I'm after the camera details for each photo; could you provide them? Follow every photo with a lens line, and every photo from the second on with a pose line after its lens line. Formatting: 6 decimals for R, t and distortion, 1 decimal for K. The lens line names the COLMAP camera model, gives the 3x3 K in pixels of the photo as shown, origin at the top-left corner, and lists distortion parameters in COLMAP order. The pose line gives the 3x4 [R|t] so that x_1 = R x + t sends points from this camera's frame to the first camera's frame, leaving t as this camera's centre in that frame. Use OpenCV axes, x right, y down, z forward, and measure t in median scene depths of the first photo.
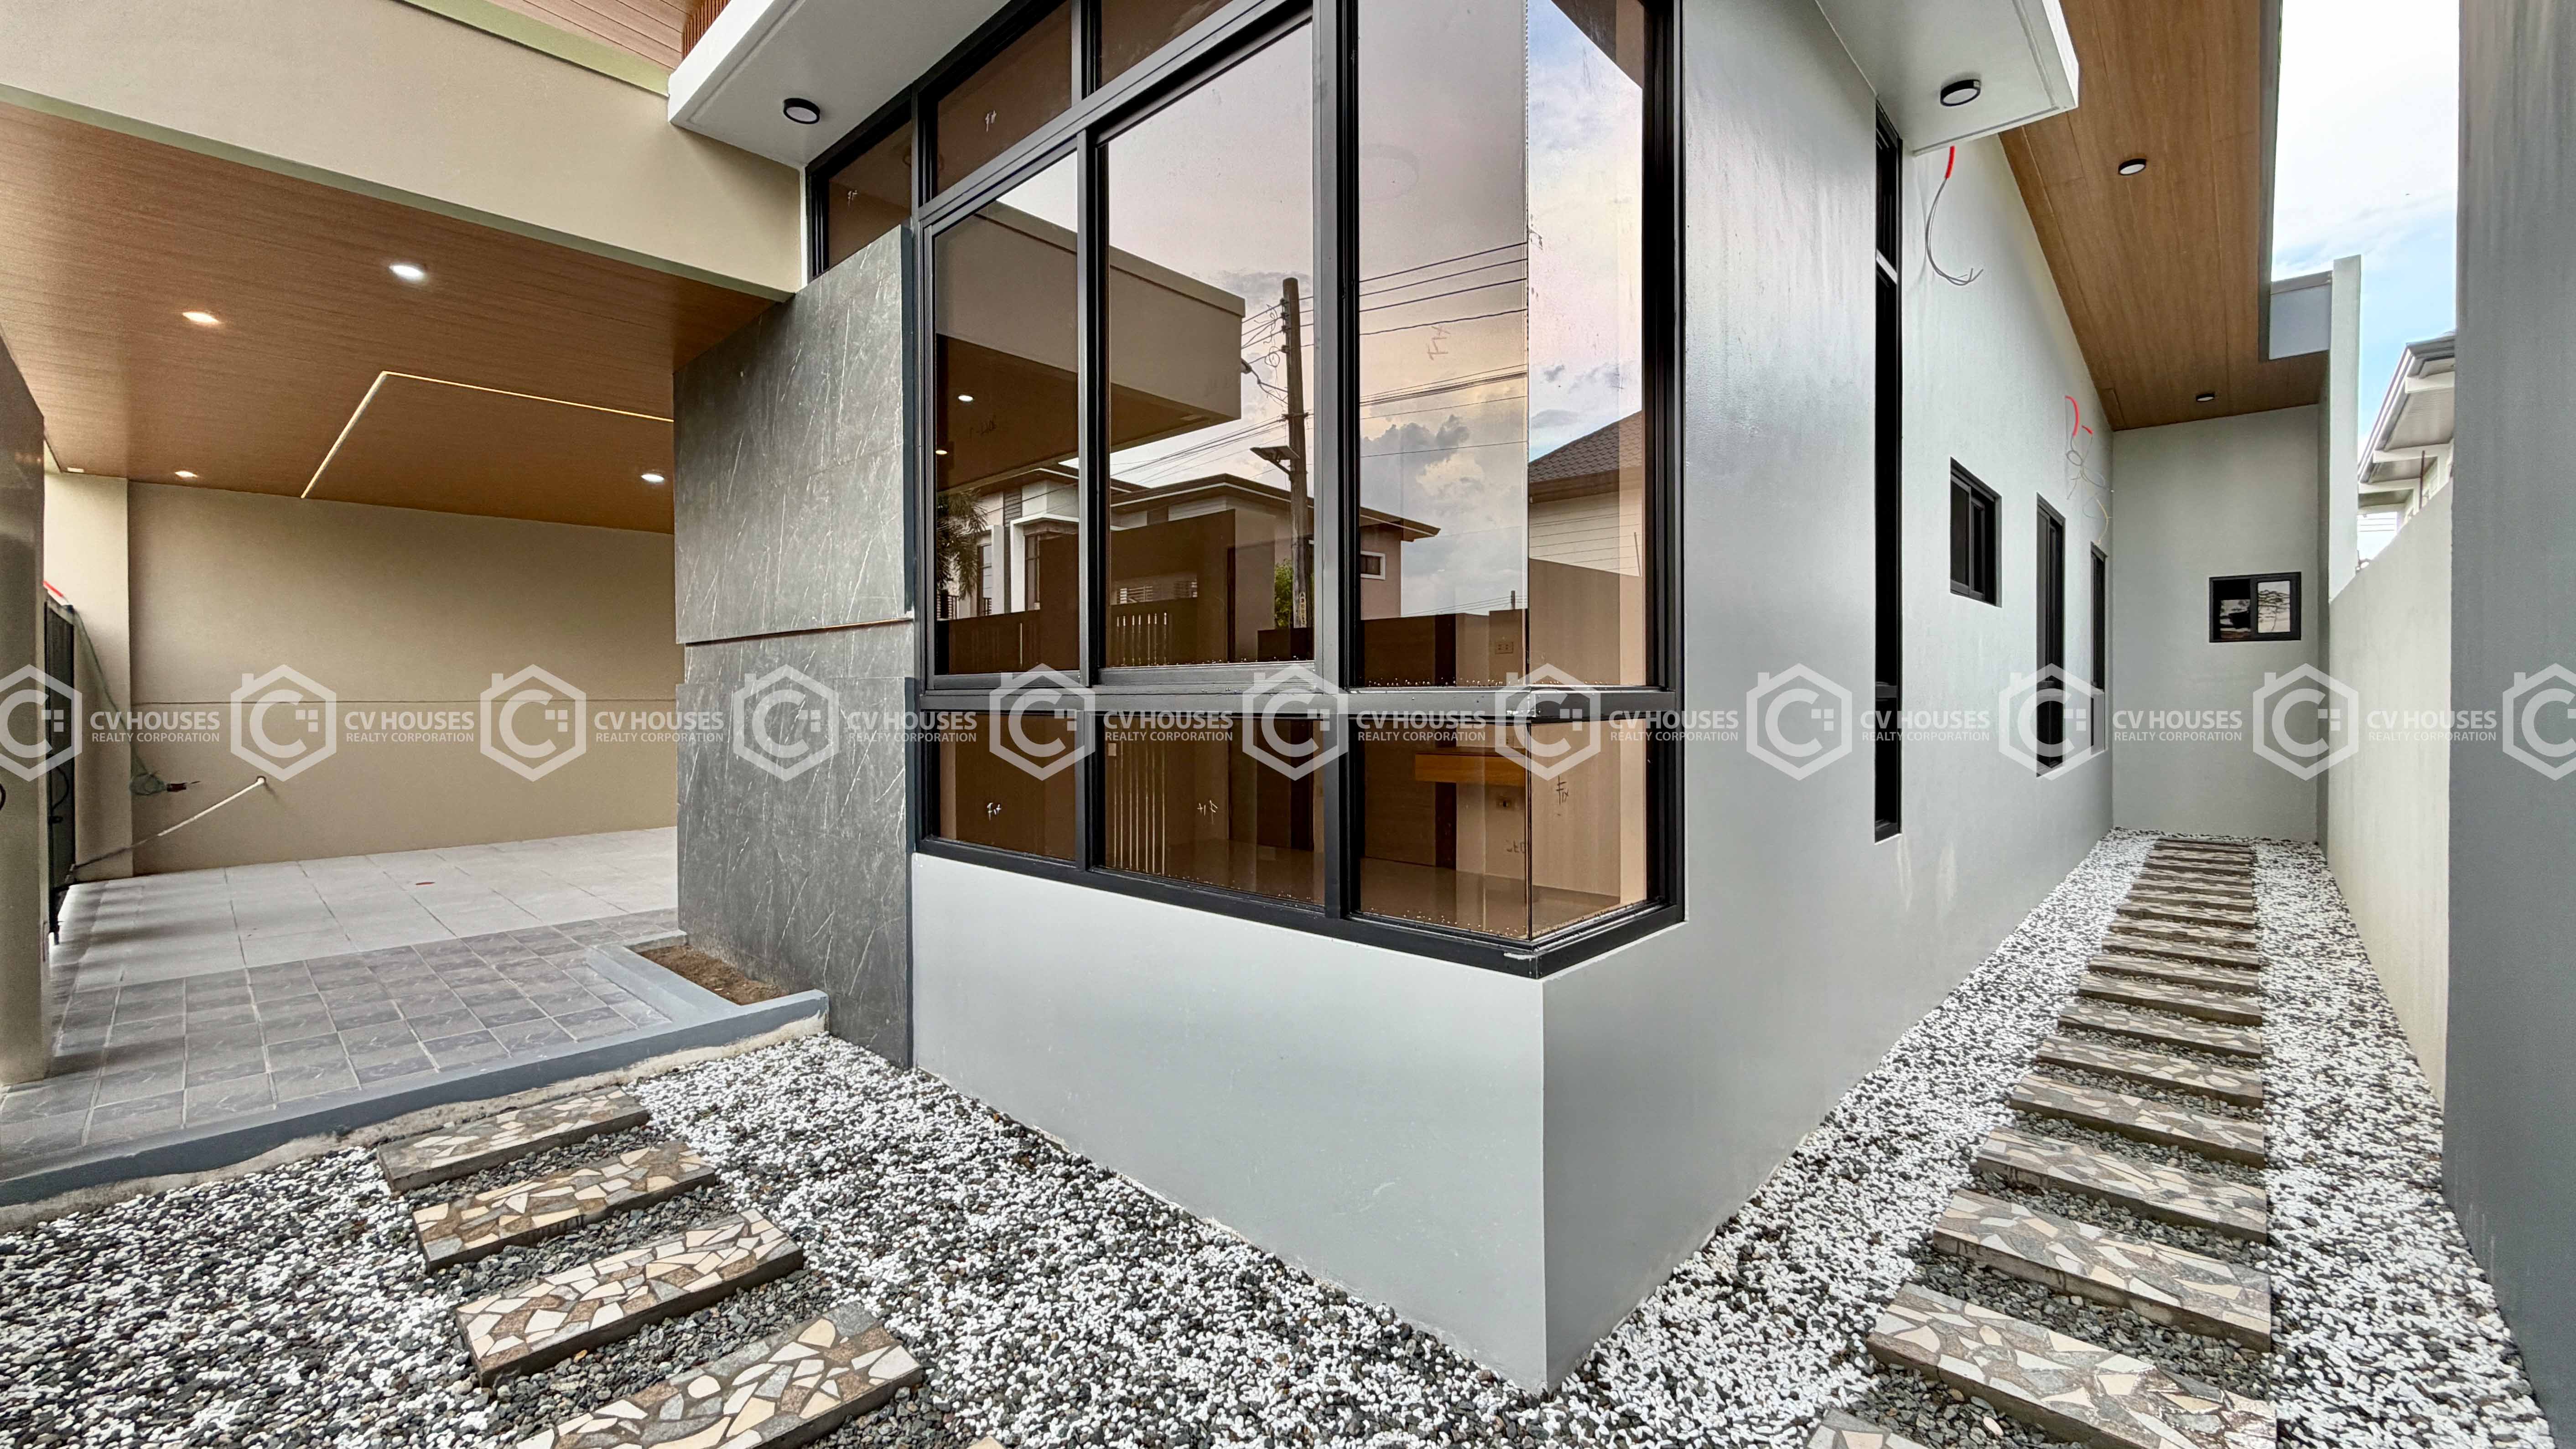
lens RADIAL K [[1034.6, 0, 1277.3], [0, 1034.6, 716.8], [0, 0, 1]] dist [0.002110, -0.000484]
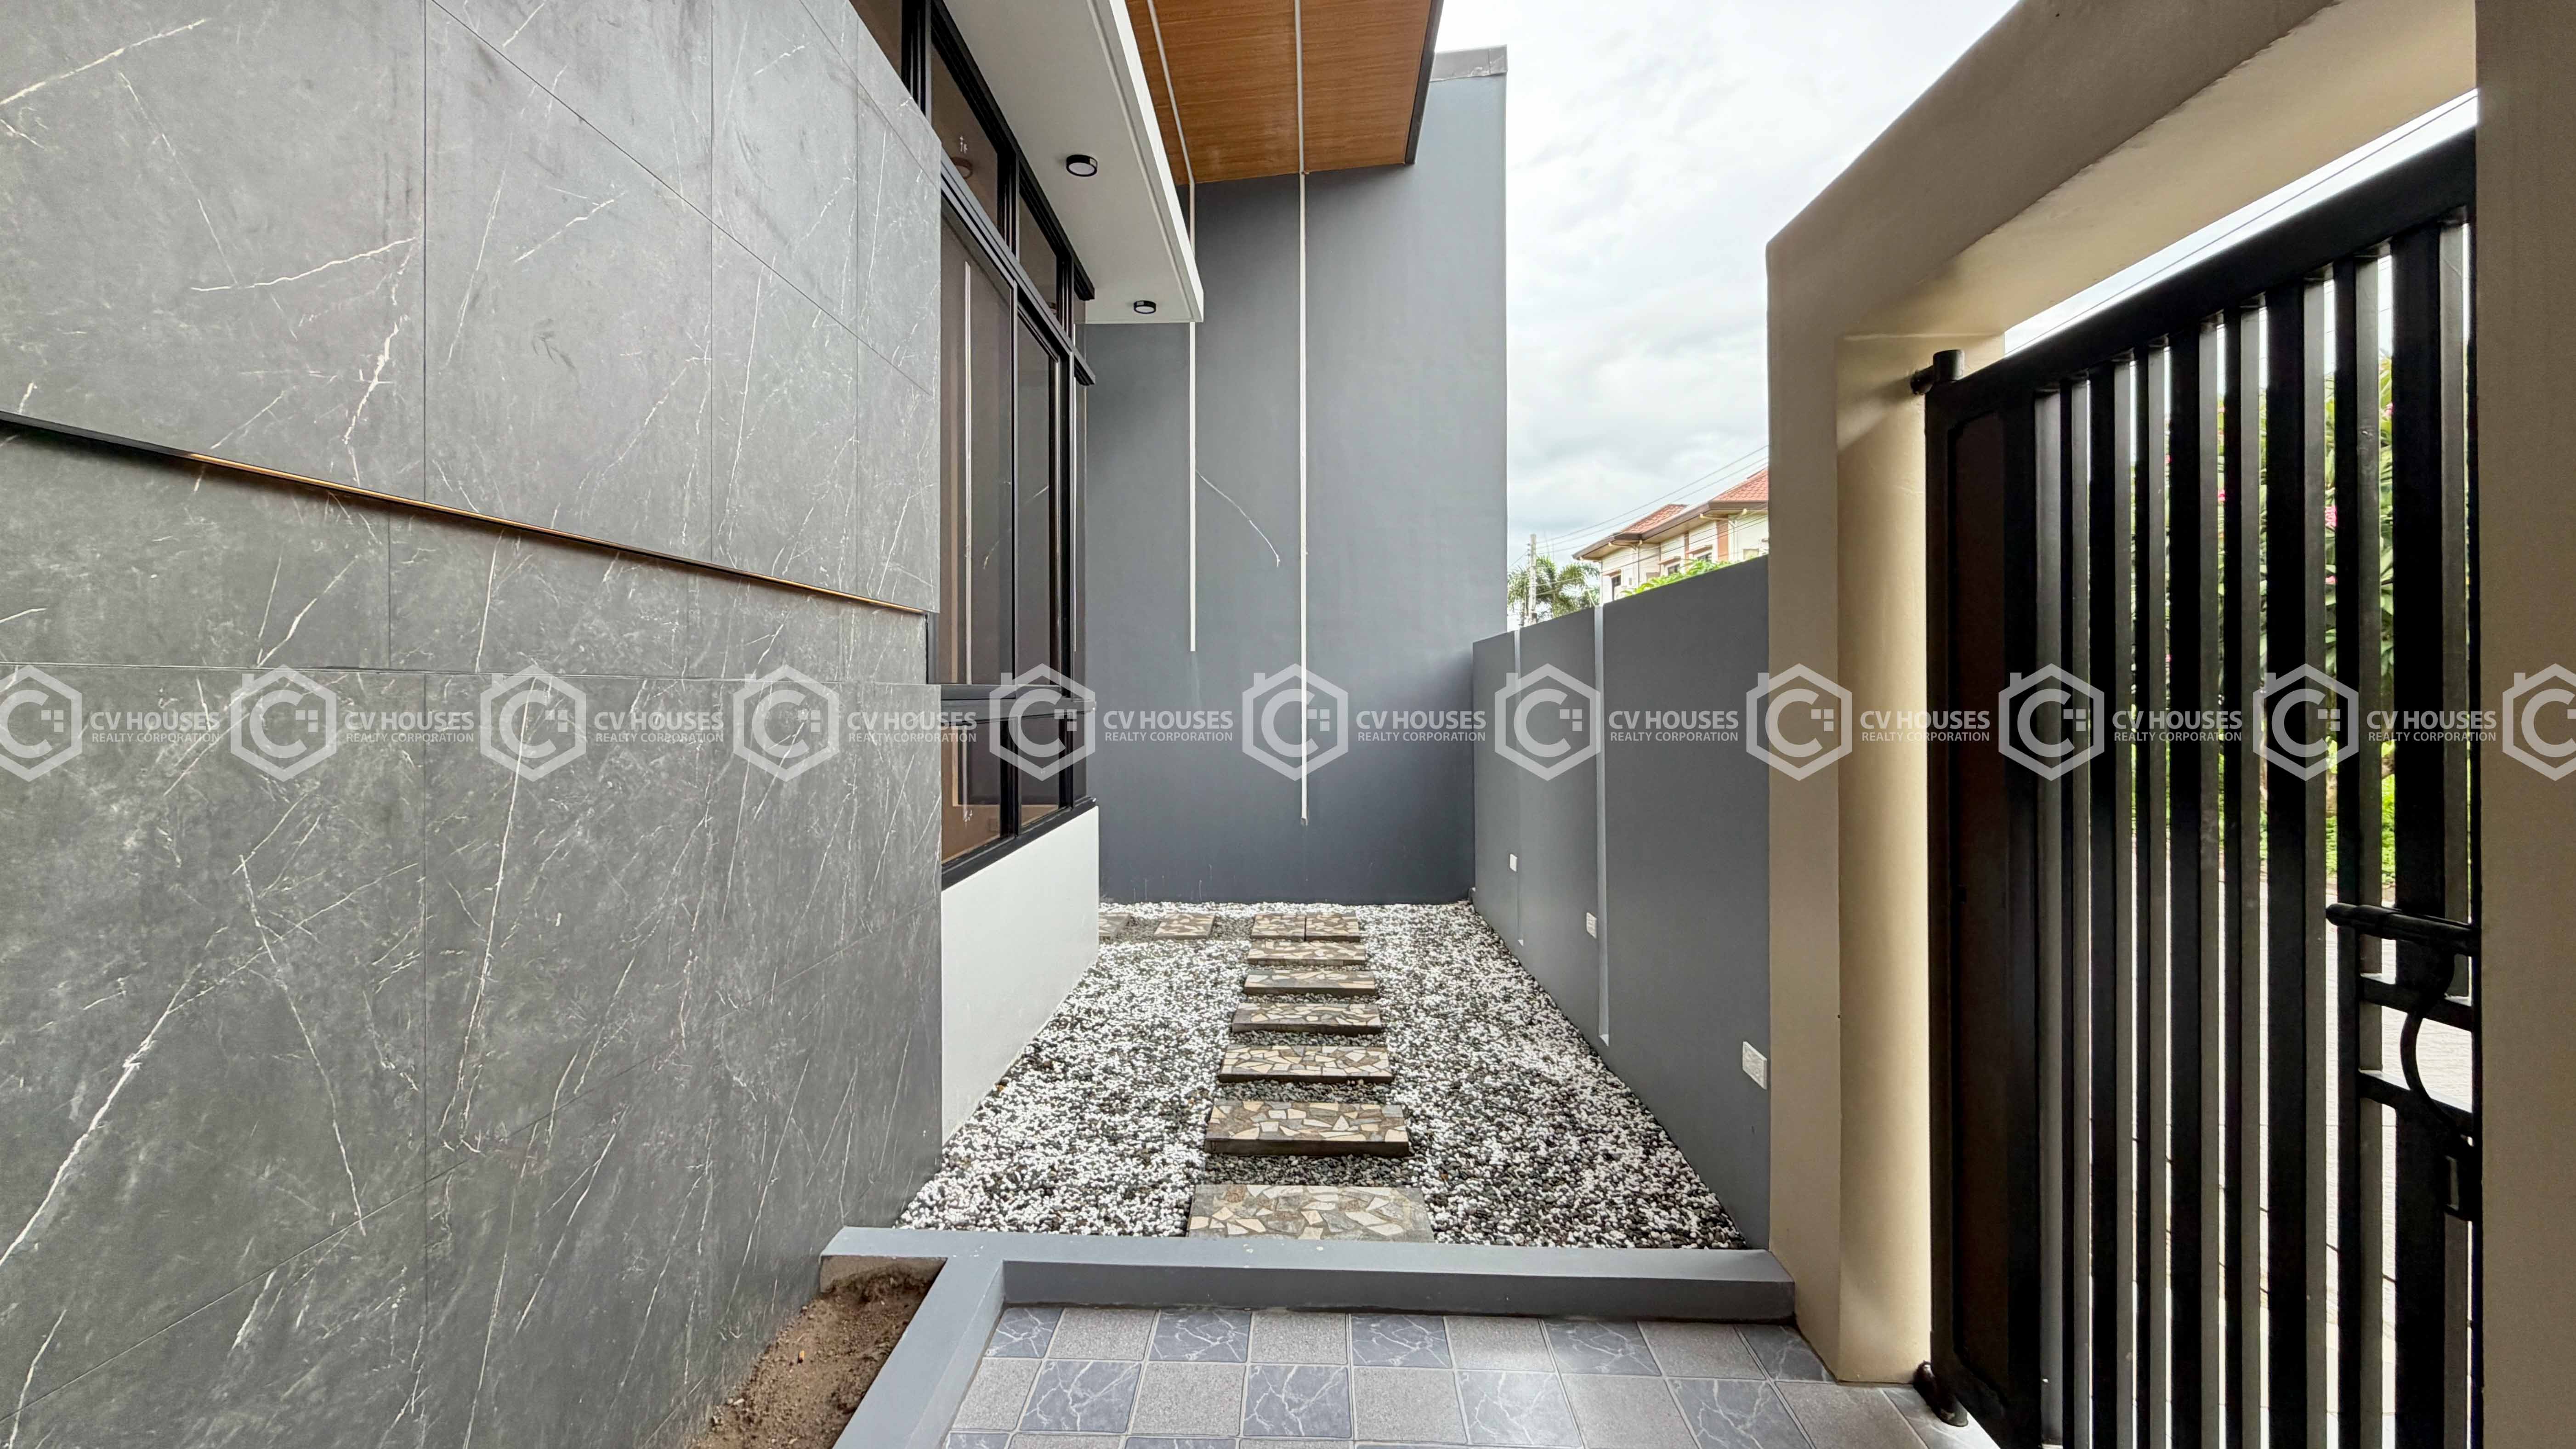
lens RADIAL K [[1034.7, 0, 1277.3], [0, 1034.7, 716.8], [0, 0, 1]] dist [0.002110, -0.000484]
pose [[-0.662250, -0.013995, 0.749152, -0.435706], [0.022400, 0.999009, 0.038465, -0.014261], [-0.748948, 0.042255, -0.661280, 0.505757]]
